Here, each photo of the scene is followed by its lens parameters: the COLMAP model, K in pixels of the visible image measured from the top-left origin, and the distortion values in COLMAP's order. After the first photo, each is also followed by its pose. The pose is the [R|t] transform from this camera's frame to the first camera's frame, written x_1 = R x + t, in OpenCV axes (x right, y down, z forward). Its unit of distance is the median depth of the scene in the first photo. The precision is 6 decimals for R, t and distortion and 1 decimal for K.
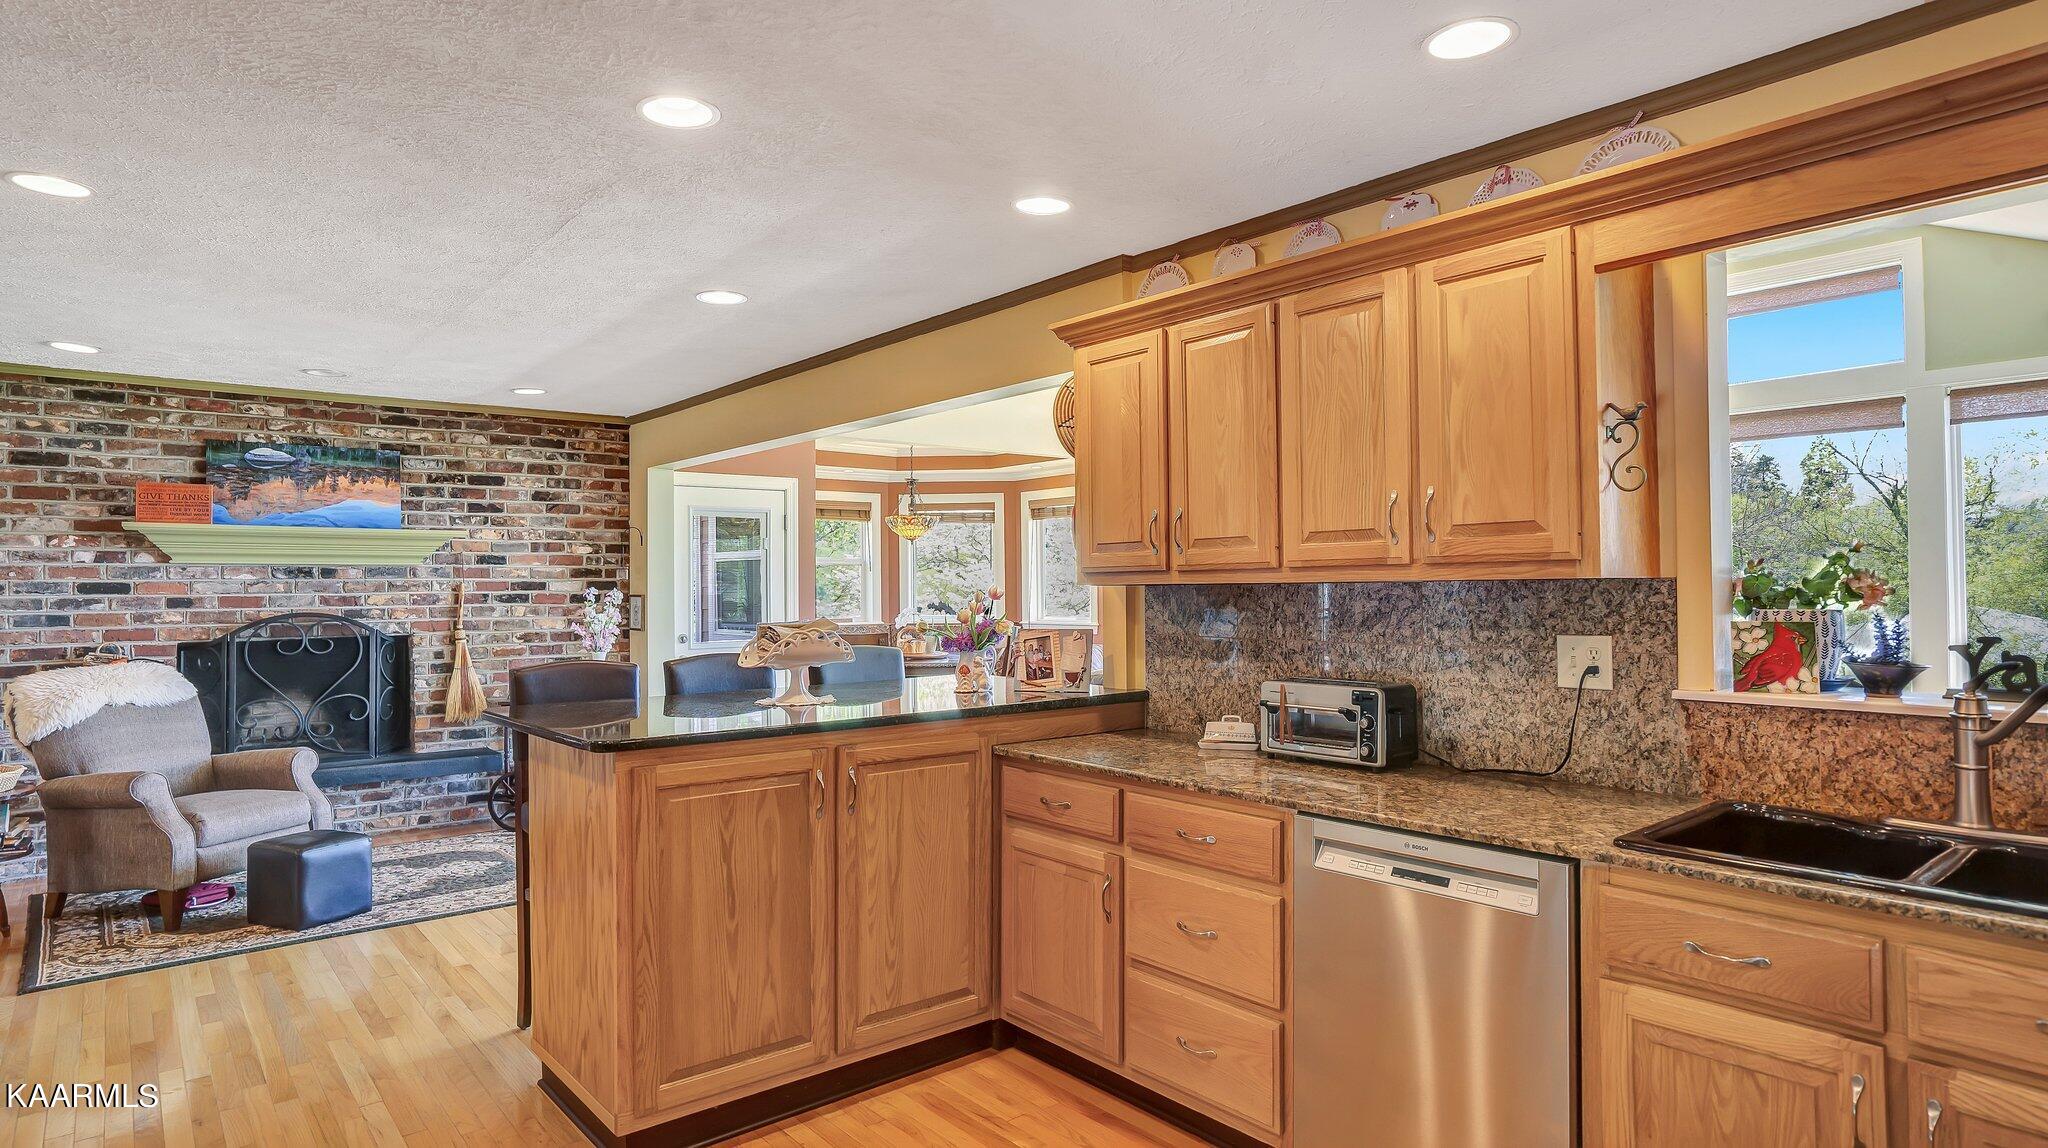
lens RADIAL K [[1144.1, 0, 1038.2], [0, 1144.1, 560.2], [0, 0, 1]] dist [-0.023909, 0.025073]
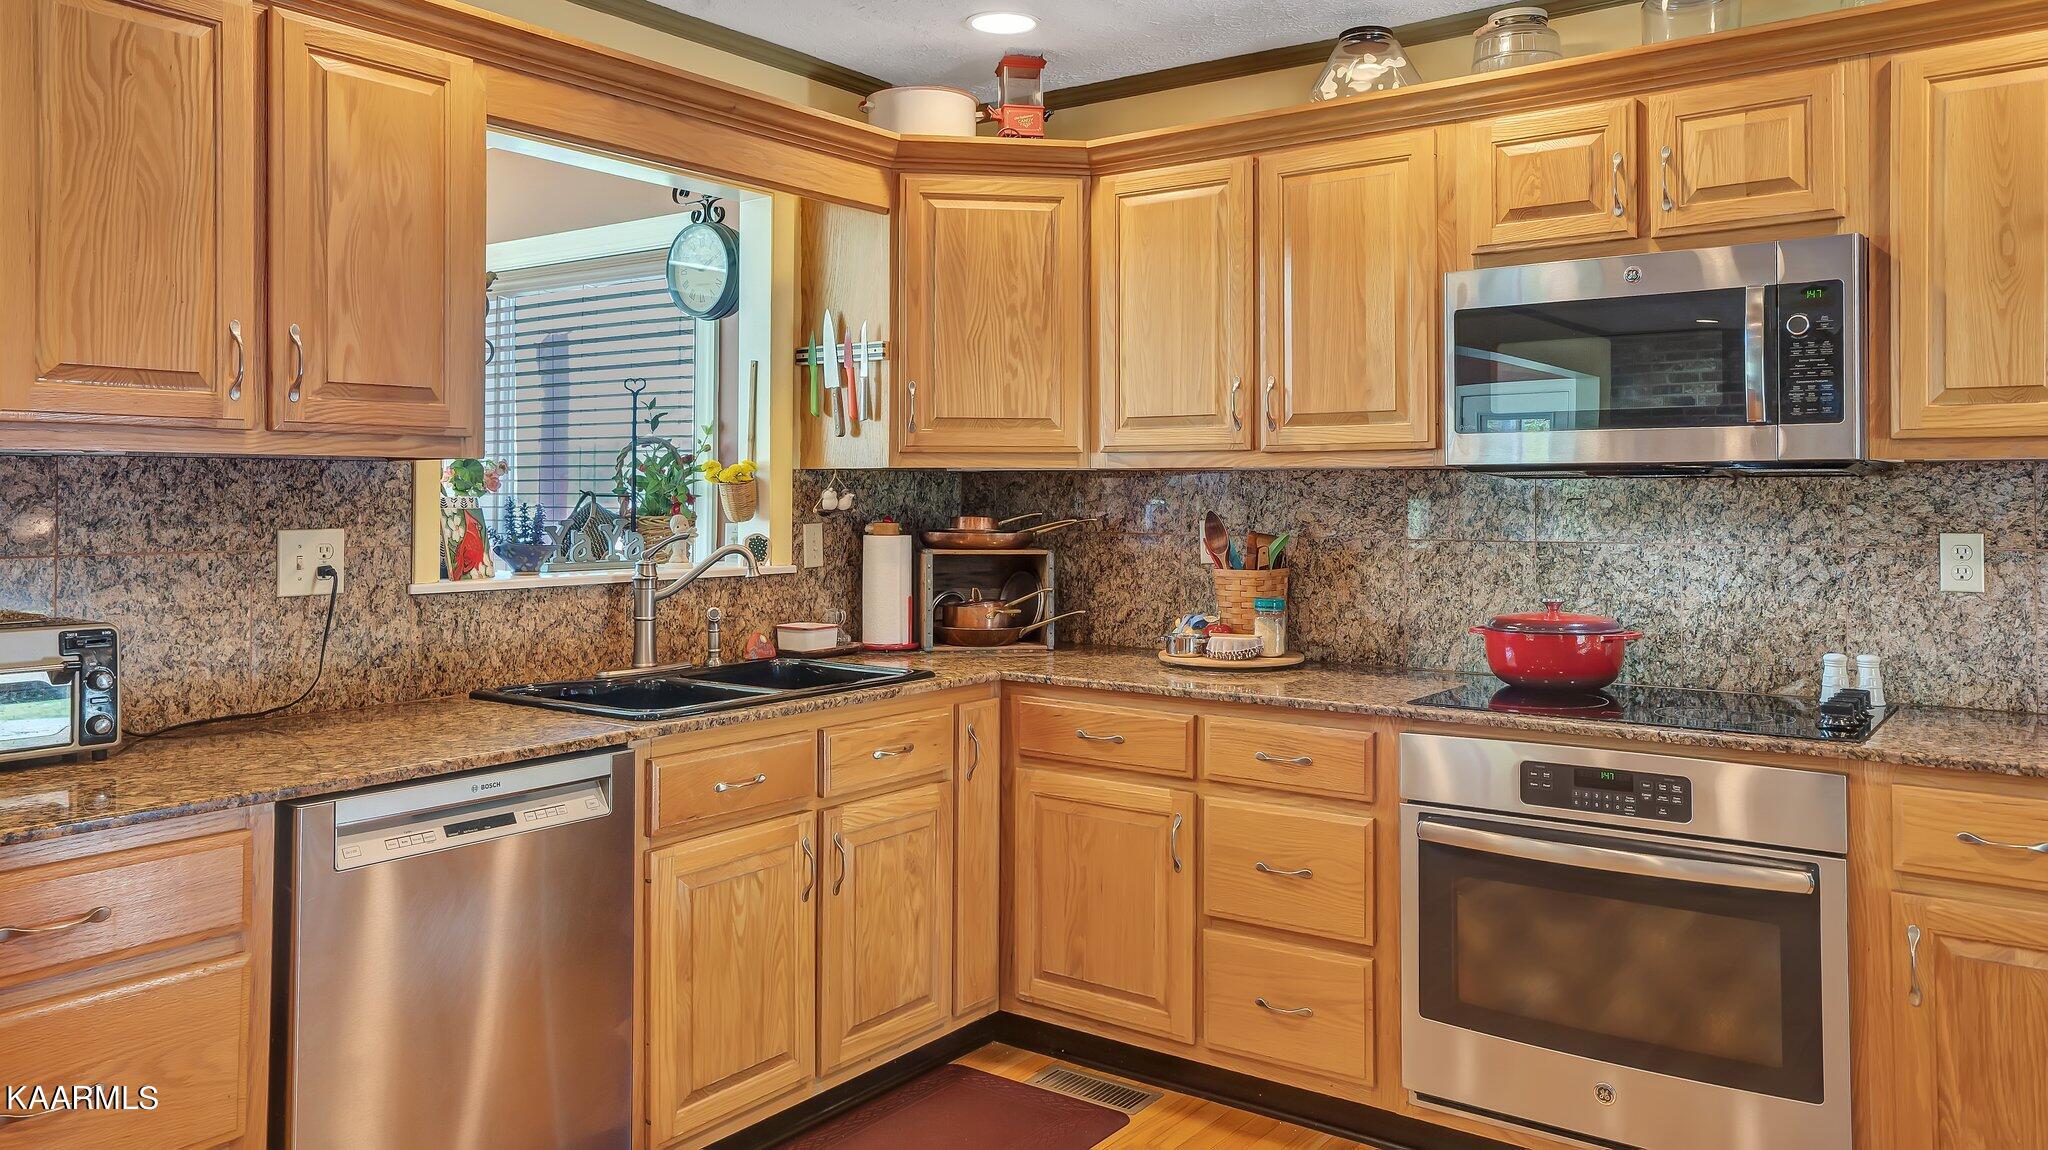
lens RADIAL K [[1452.7, 0, 1031.1], [0, 1452.7, 475.1], [0, 0, 1]] dist [-0.000336, 0.022900]
pose [[-0.238056, 0.022040, 0.971001, -0.653364], [-0.021599, 0.999375, -0.027980, 0.045884], [-0.971011, -0.027633, -0.237431, 0.757372]]
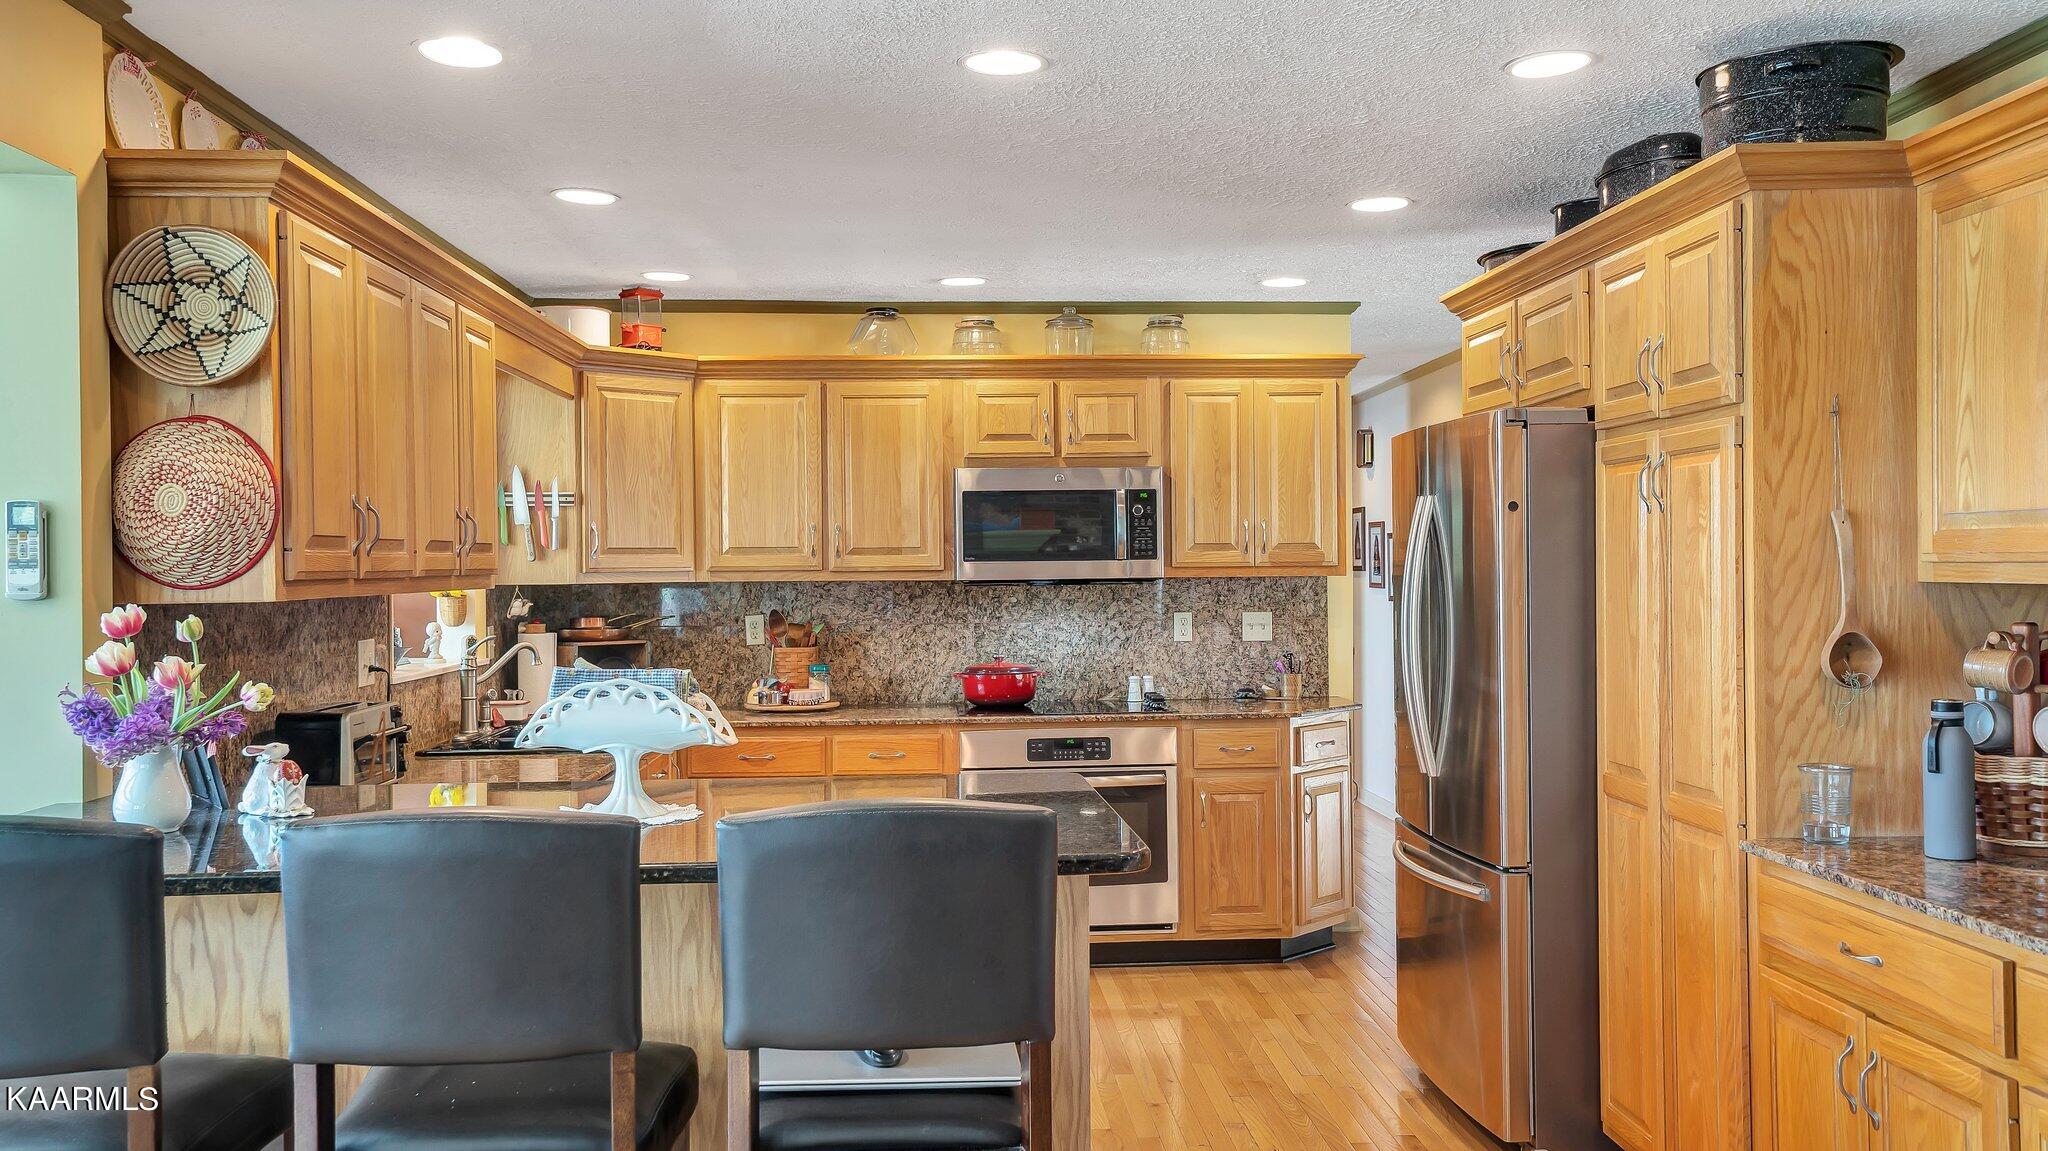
lens RADIAL K [[1734.2, 0, 1035.1], [0, 1734.2, 576.9], [0, 0, 1]] dist [0.031475, 0.007735]
pose [[-0.805061, 0.012723, 0.593056, -1.118666], [0.003059, 0.999846, -0.017298, 0.035388], [-0.593184, -0.012111, -0.804976, 2.036455]]
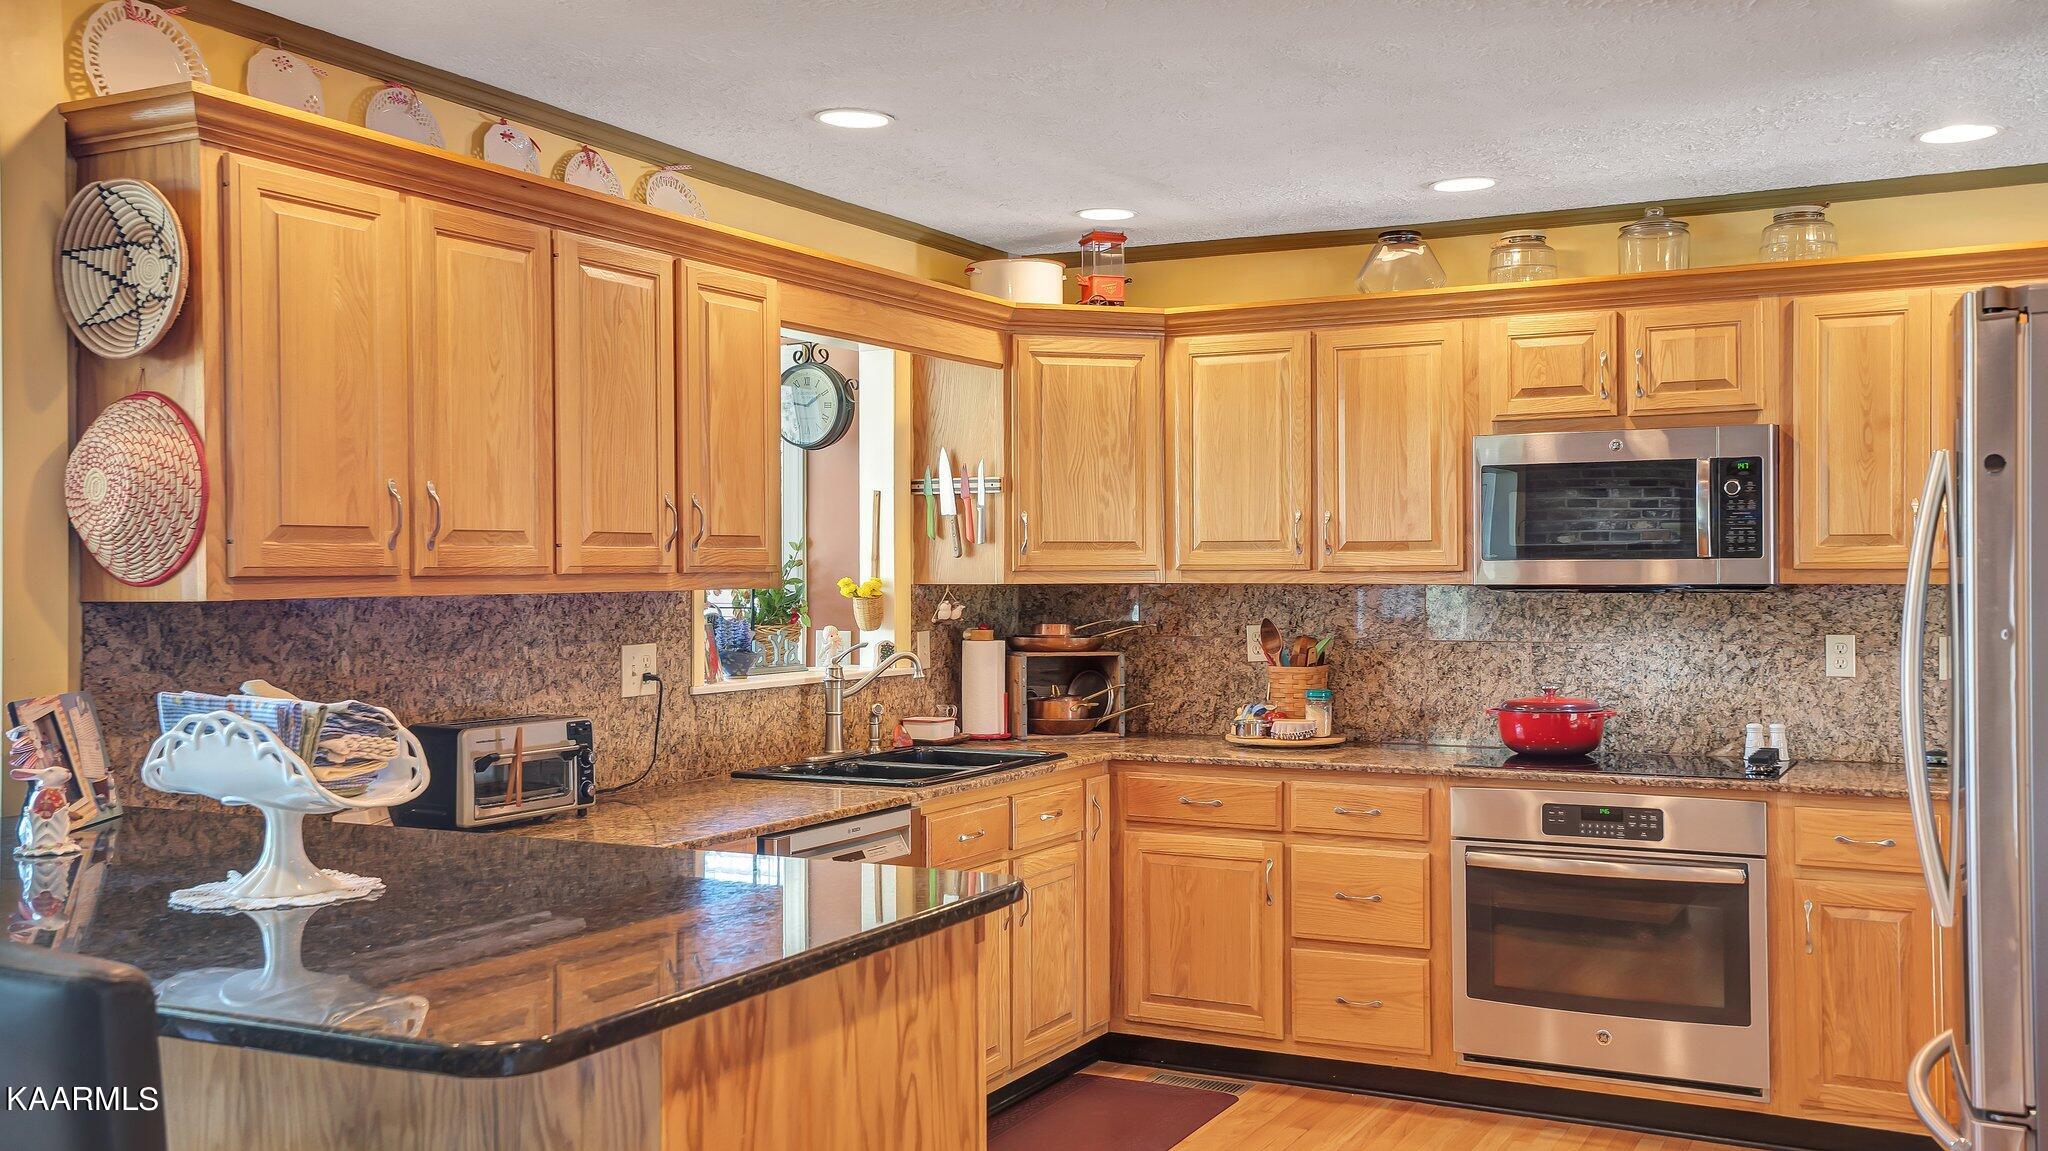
lens RADIAL K [[1859.6, 0, 1034.8], [0, 1859.6, 569.6], [0, 0, 1]] dist [0.036861, 0.006767]
pose [[-0.384694, 0.010866, 0.922980, -1.221248], [-0.014554, 0.999735, -0.017836, 0.023744], [-0.922929, -0.020295, -0.384434, 1.330447]]
